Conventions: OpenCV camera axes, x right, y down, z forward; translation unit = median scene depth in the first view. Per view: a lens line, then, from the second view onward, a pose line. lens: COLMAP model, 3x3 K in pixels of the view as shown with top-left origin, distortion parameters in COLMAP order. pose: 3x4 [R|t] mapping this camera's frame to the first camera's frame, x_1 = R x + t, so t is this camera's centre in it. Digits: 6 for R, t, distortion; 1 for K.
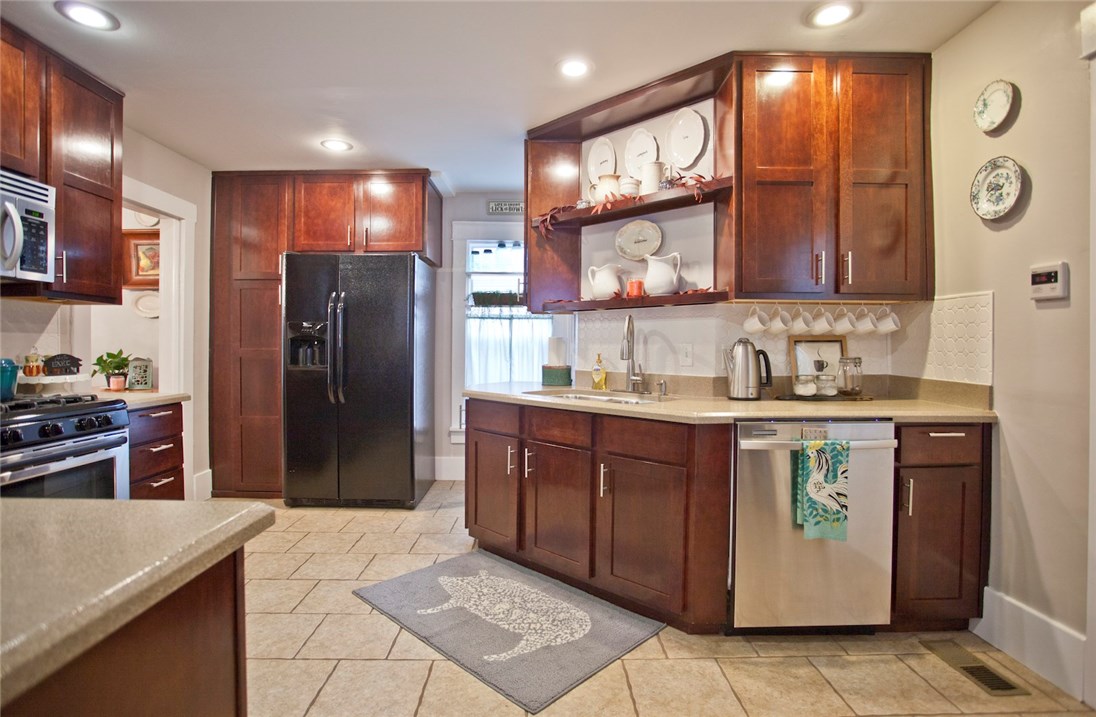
lens RADIAL K [[550.8, 0, 550.2], [0, 550.8, 354.1], [0, 0, 1]] dist [-0.077566, 0.036584]
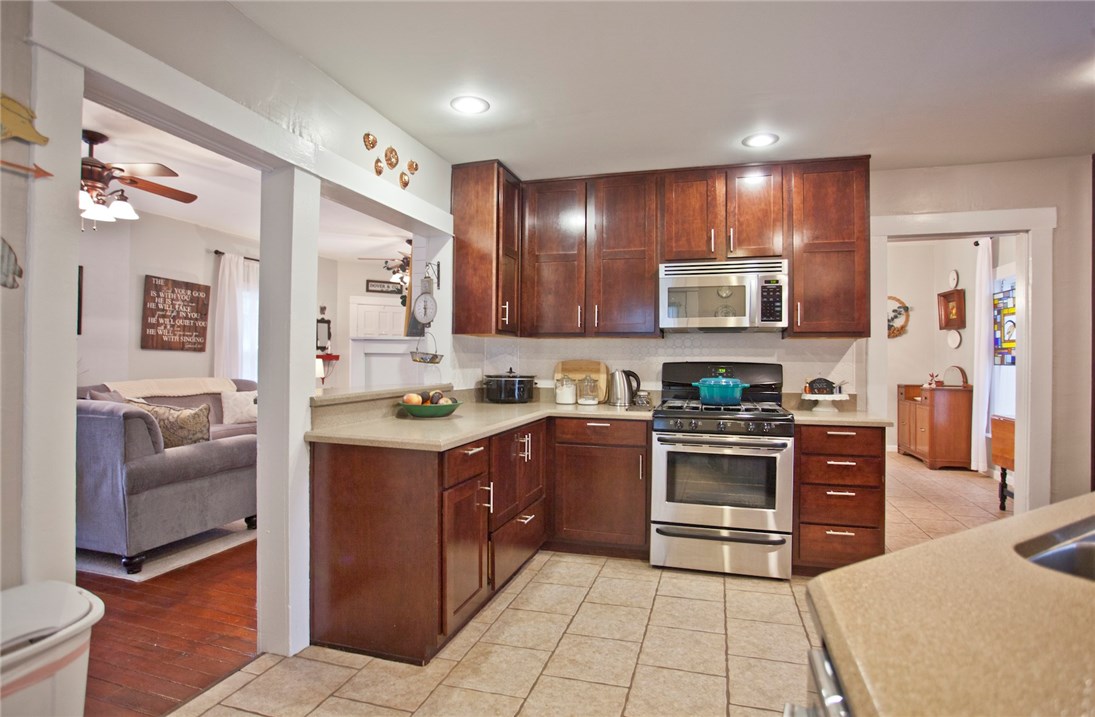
lens RADIAL K [[544.1, 0, 550.9], [0, 544.1, 354.5], [0, 0, 1]] dist [-0.083175, 0.037850]
pose [[-0.309046, -0.019050, -0.950856, 0.472430], [-0.024347, 0.999630, -0.012114, -0.023152], [0.950735, 0.019407, -0.309395, 0.663923]]
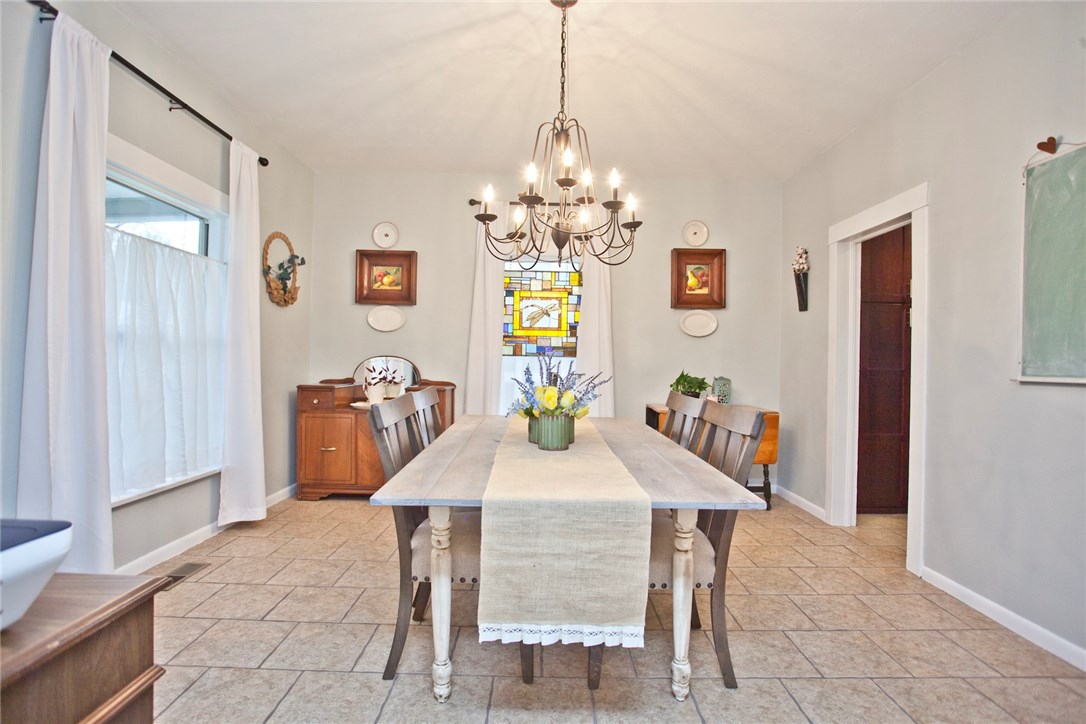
lens RADIAL K [[516.6, 0, 543.0], [0, 516.6, 362.0], [0, 0, 1]] dist [-0.073958, 0.028134]
pose [[0.999749, 0.001728, 0.022350, -1.697933], [-0.000982, 0.999444, -0.033331, 0.025095], [-0.022395, 0.033300, 0.999194, 0.034753]]
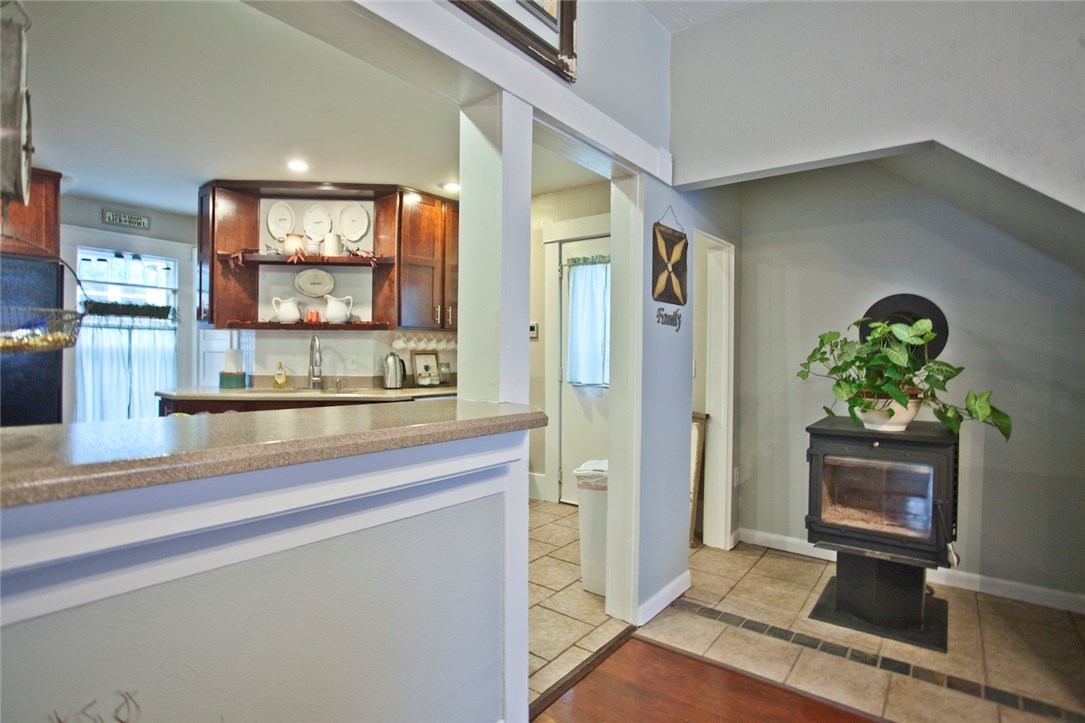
lens RADIAL K [[545.3, 0, 548.2], [0, 545.3, 361.4], [0, 0, 1]] dist [-0.077482, 0.034889]
pose [[0.620953, -0.008721, 0.783800, -0.581269], [0.006484, 0.999961, 0.005989, -0.007110], [-0.783821, 0.001363, 0.620985, -0.361747]]
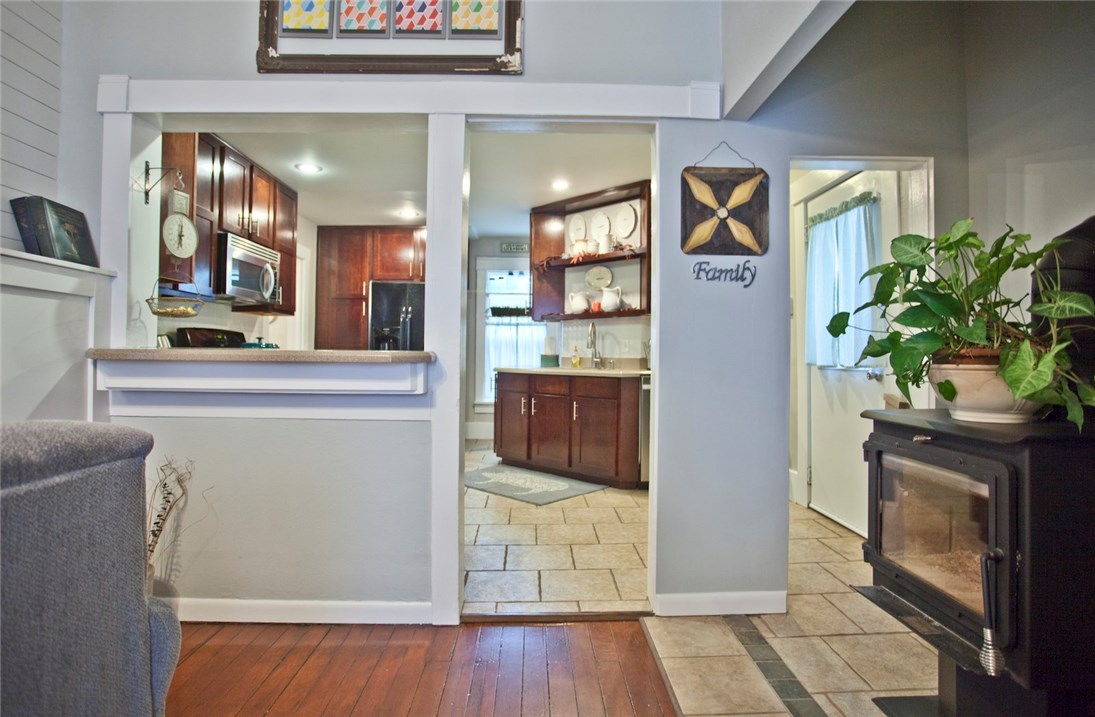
lens RADIAL K [[561.8, 0, 544.8], [0, 561.8, 350.3], [0, 0, 1]] dist [-0.048705, 0.000750]
pose [[0.999979, 0.000526, 0.006431, -0.015811], [-0.000379, 0.999740, -0.022792, 0.054523], [-0.006442, 0.022789, 0.999720, -0.737295]]
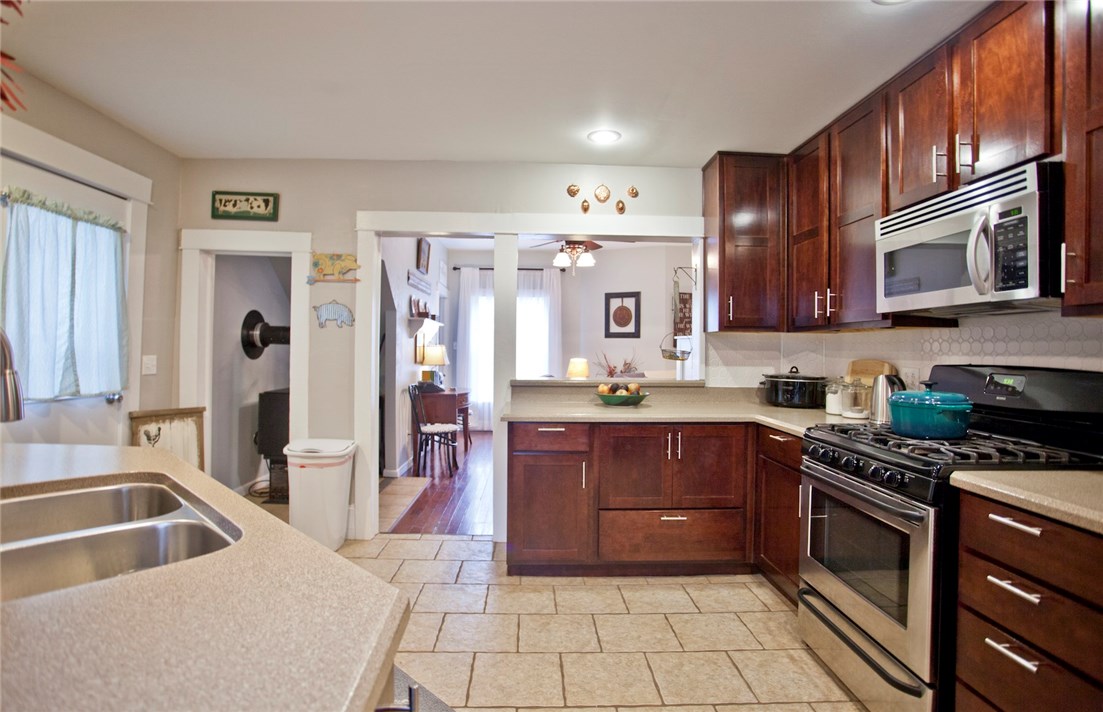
lens RADIAL K [[547.0, 0, 556.2], [0, 547.0, 344.3], [0, 0, 1]] dist [-0.086478, 0.039172]
pose [[-0.999435, -0.019967, -0.027019, -0.229445], [-0.020143, 0.999777, 0.006280, -0.051217], [0.026888, 0.006821, -0.999615, 1.309772]]
